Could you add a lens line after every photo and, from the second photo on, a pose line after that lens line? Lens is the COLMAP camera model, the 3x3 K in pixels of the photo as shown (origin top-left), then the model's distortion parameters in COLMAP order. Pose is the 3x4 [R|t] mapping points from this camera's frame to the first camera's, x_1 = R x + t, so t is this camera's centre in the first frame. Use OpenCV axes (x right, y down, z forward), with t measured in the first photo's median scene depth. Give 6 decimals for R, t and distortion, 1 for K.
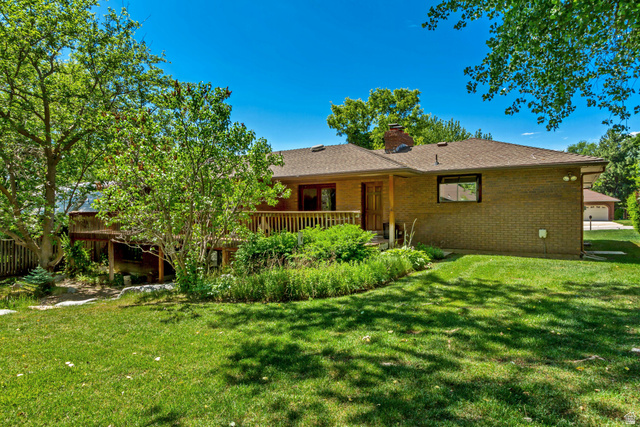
lens RADIAL K [[389.9, 0, 320.0], [0, 389.9, 213.5], [0, 0, 1]] dist [-0.016036, 0.001256]
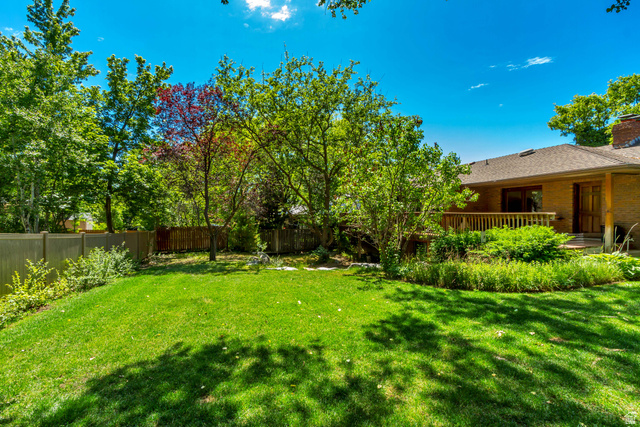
lens RADIAL K [[294.8, 0, 320.0], [0, 294.8, 213.5], [0, 0, 1]] dist [0.002597, 0.000605]
pose [[0.760788, 0.001505, -0.648999, 0.136815], [0.000052, 0.999997, 0.002380, -0.005883], [0.649001, -0.001845, 0.760786, 0.034150]]
